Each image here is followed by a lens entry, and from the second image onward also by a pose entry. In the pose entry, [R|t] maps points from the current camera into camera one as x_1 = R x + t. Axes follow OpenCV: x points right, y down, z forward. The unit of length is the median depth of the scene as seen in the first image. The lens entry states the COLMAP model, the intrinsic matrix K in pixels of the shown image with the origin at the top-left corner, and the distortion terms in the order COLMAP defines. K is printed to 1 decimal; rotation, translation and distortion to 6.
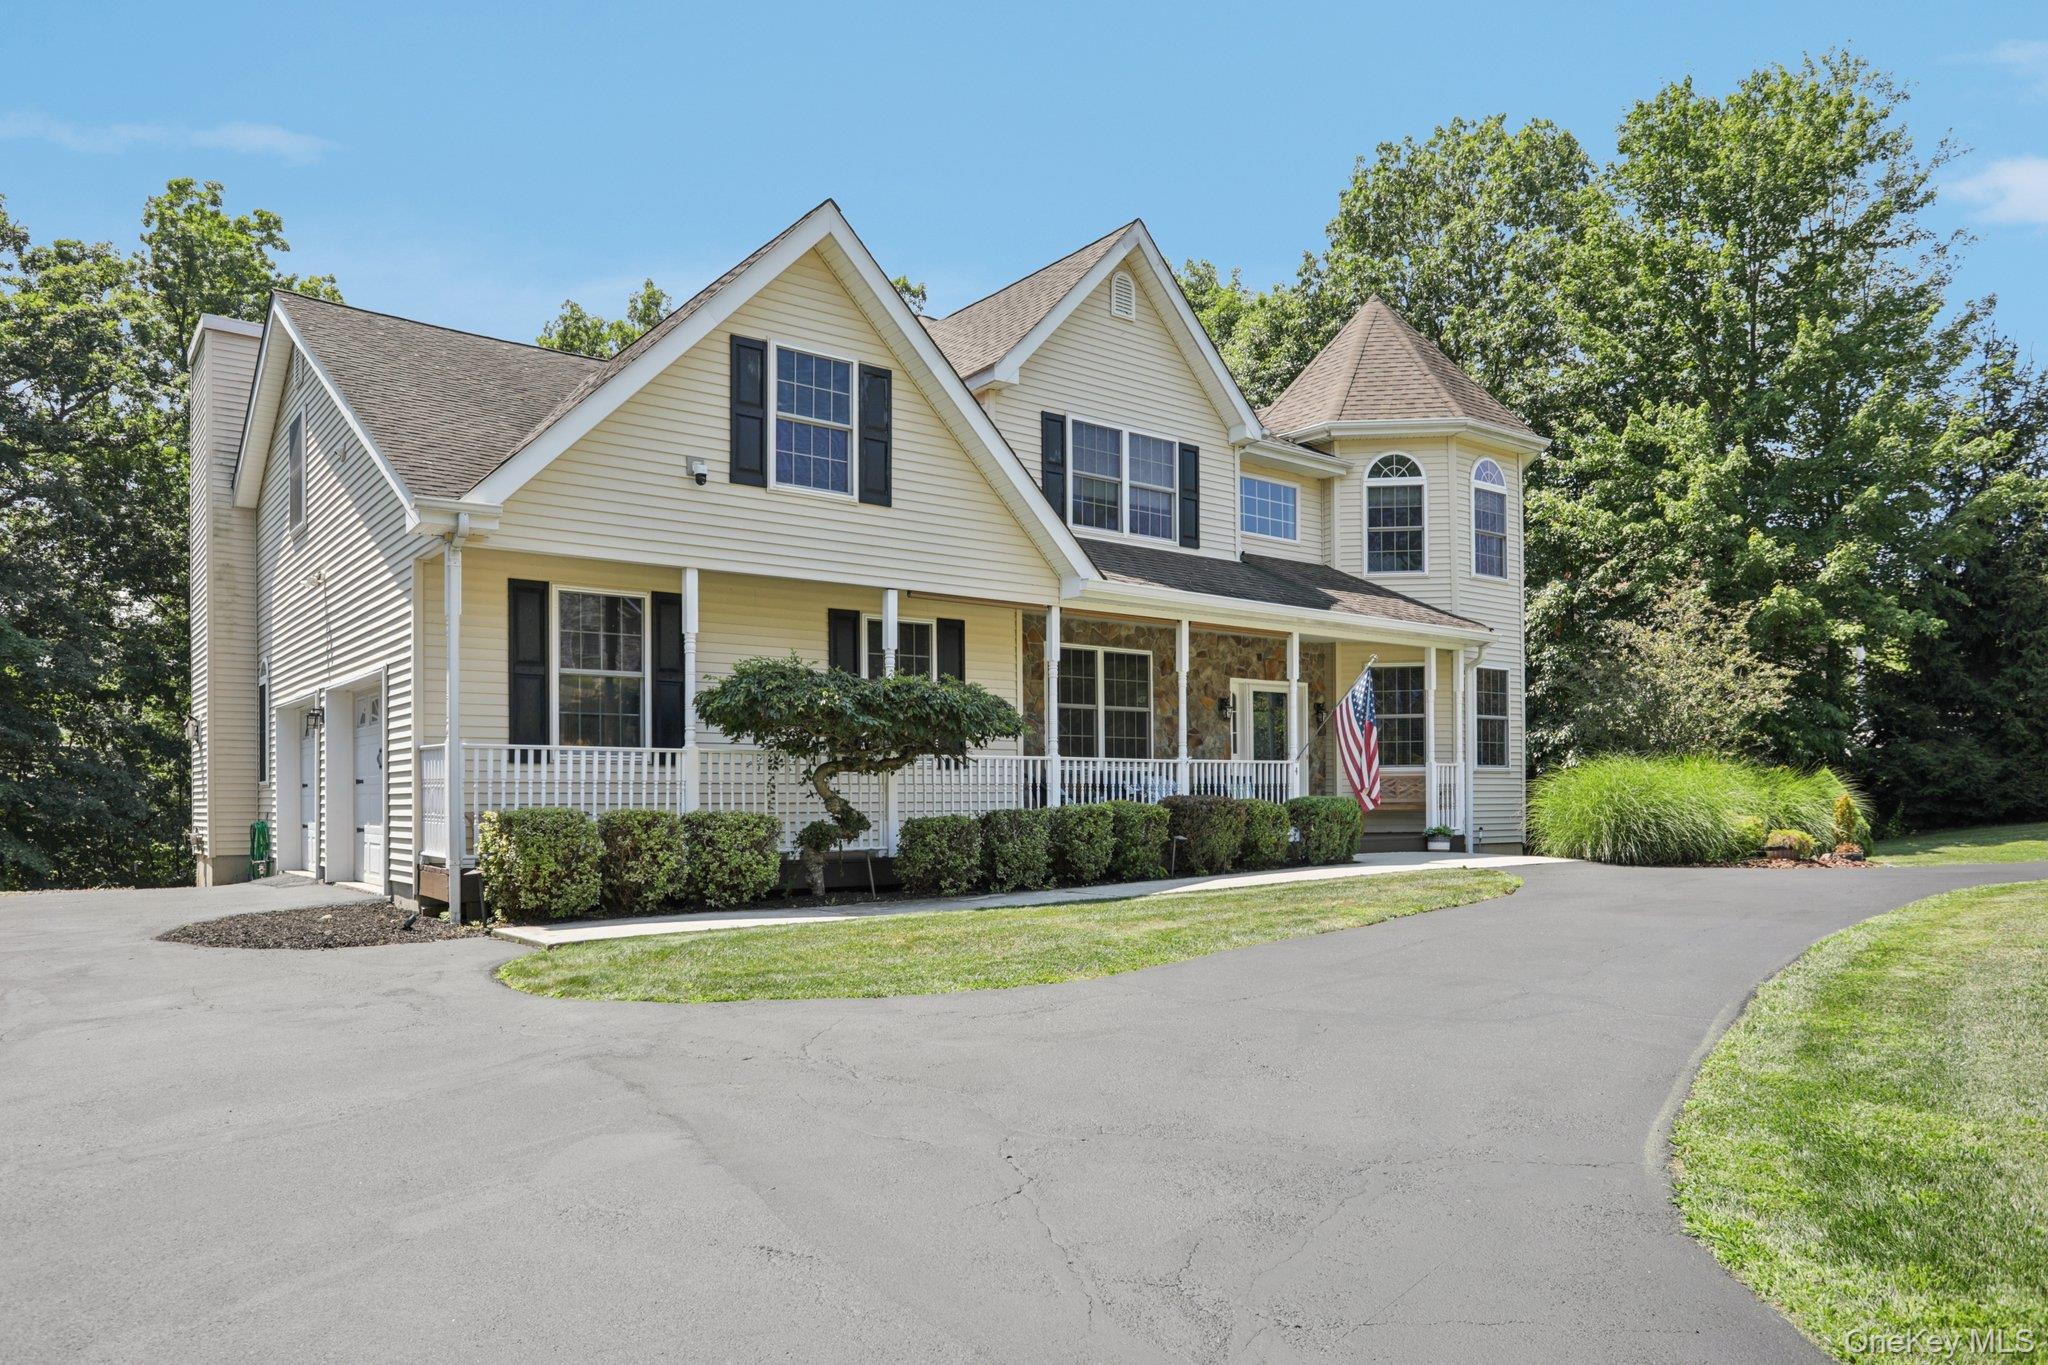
lens RADIAL K [[1327.0, 0, 1038.9], [0, 1327.0, 806.8], [0, 0, 1]] dist [-0.029458, 0.023973]
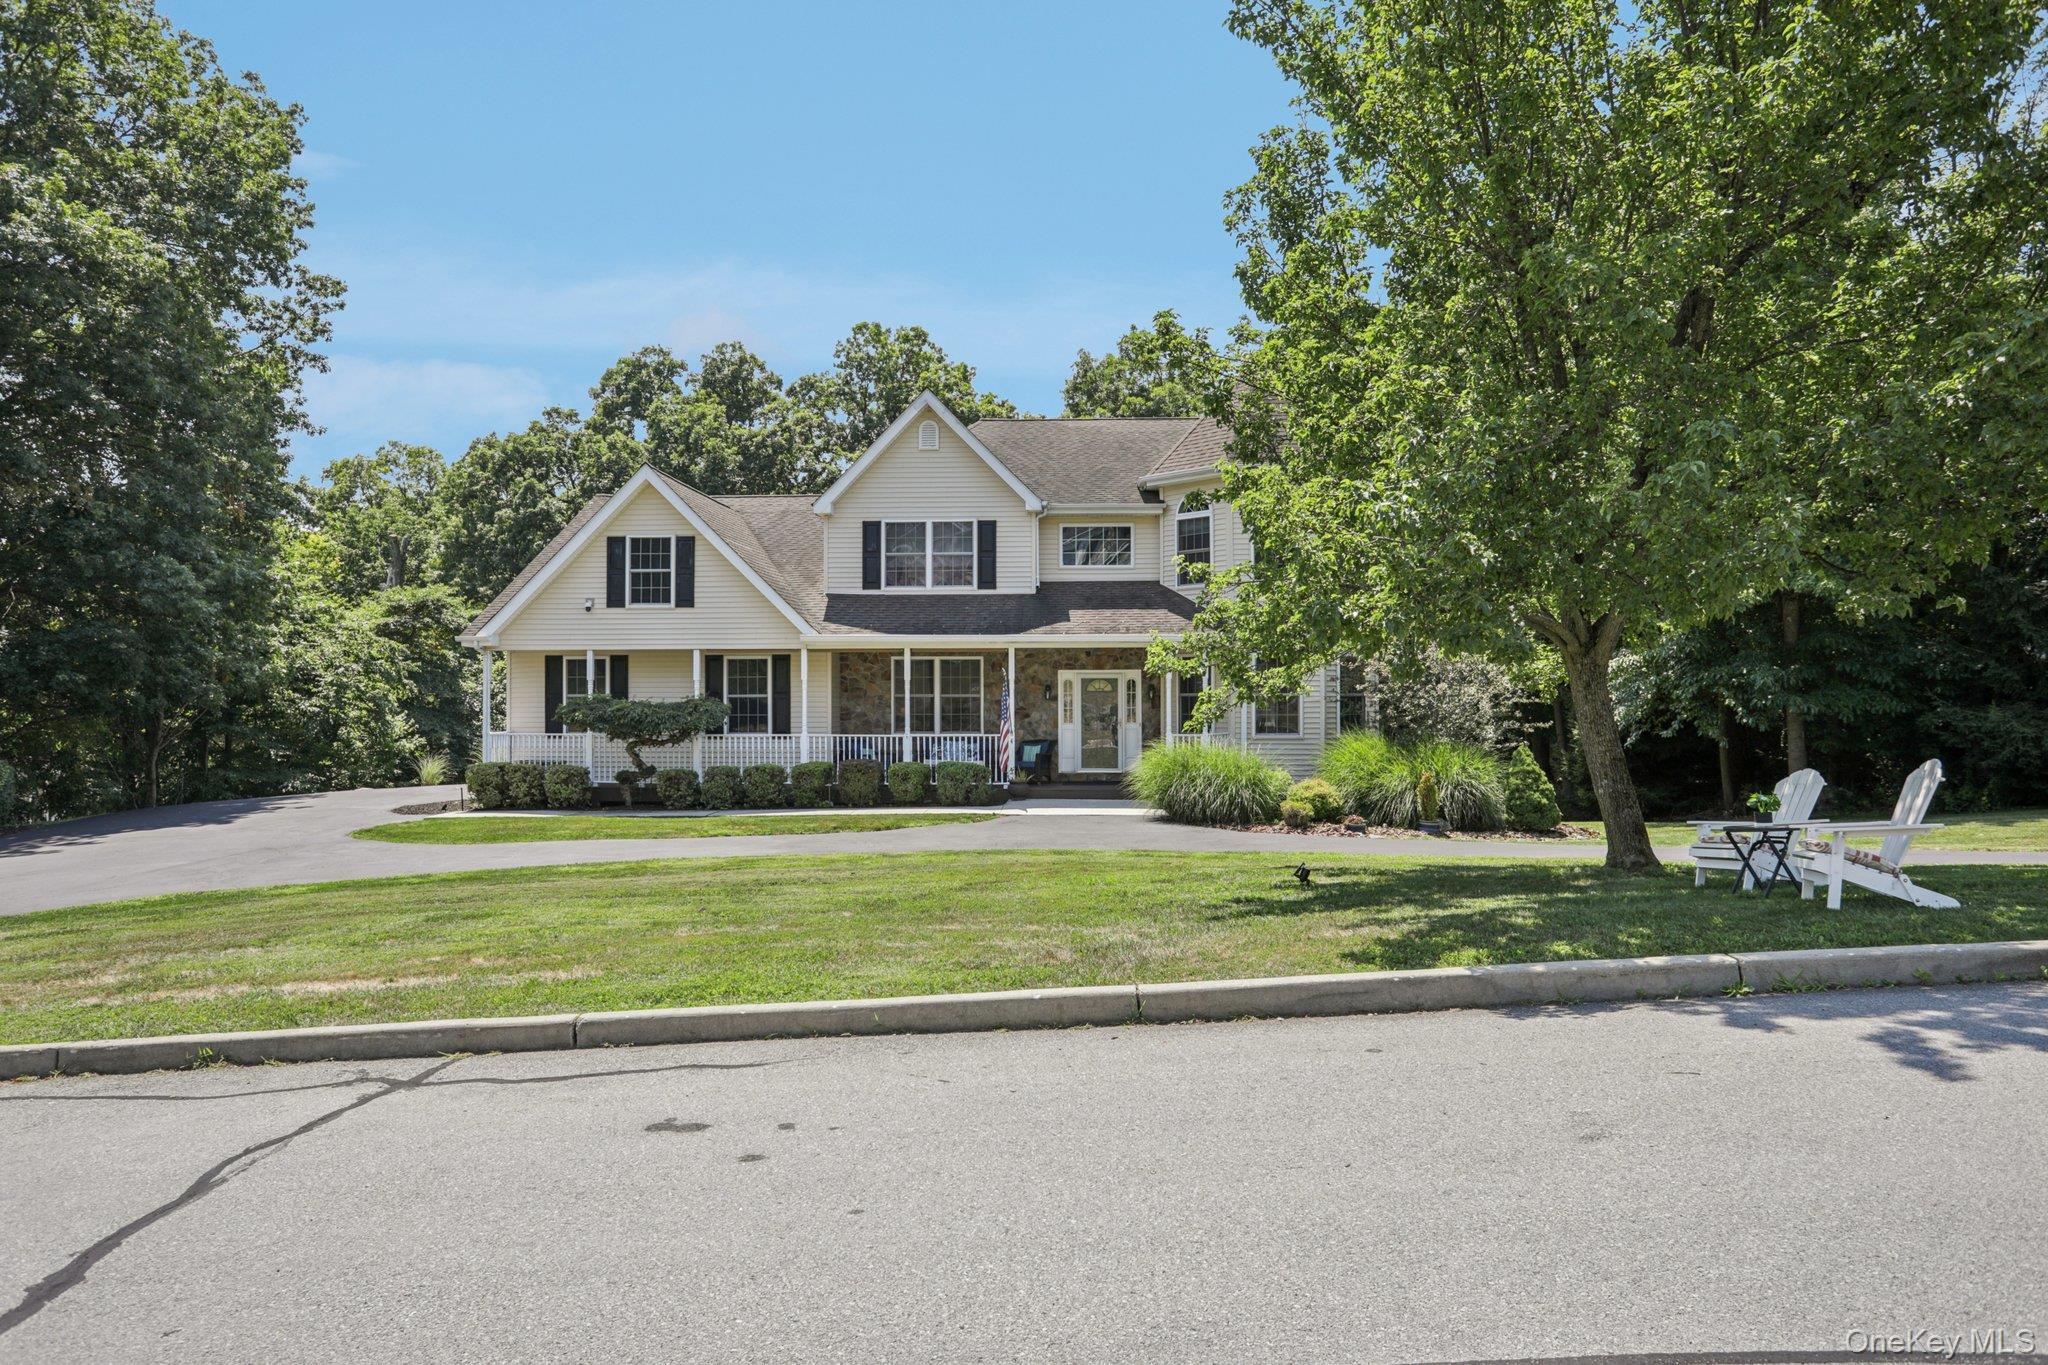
lens RADIAL K [[1327.0, 0, 1039.2], [0, 1327.0, 675.2], [0, 0, 1]] dist [-0.029458, 0.023973]
pose [[0.755774, -0.004173, -0.654819, 1.212738], [-0.007273, 0.999865, -0.014766, -0.080610], [0.654792, 0.015922, 0.755641, -0.102529]]
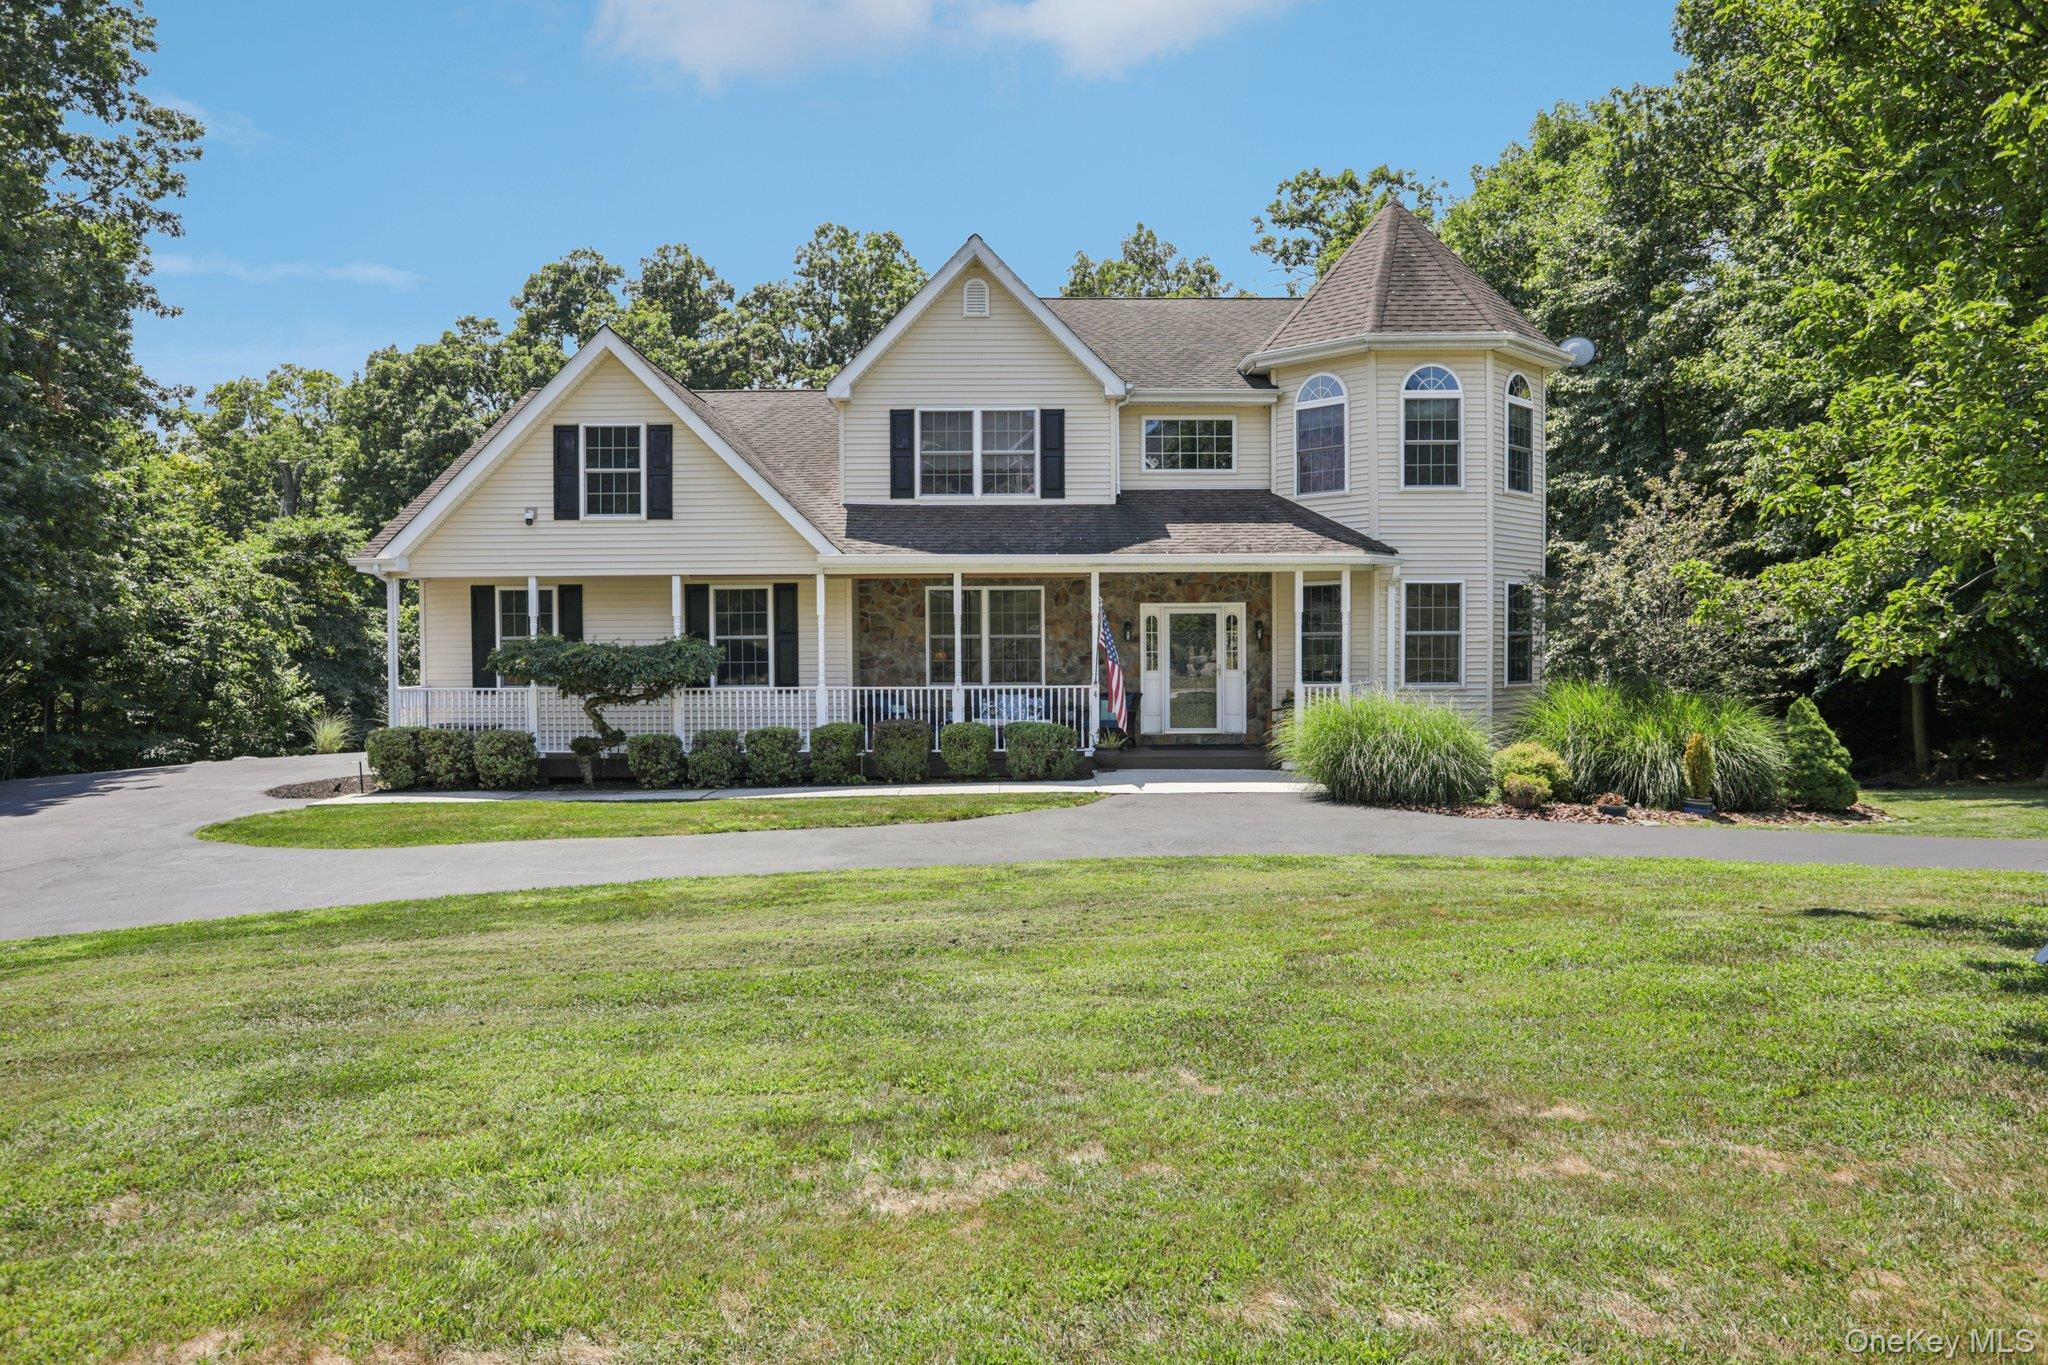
lens RADIAL K [[1327.0, 0, 1045.1], [0, 1327.0, 683.1], [0, 0, 1]] dist [-0.029458, 0.023973]
pose [[0.792218, 0.018730, -0.609950, 0.871612], [-0.003820, 0.999661, 0.025736, -0.067314], [0.610226, -0.018058, 0.792022, 0.074793]]
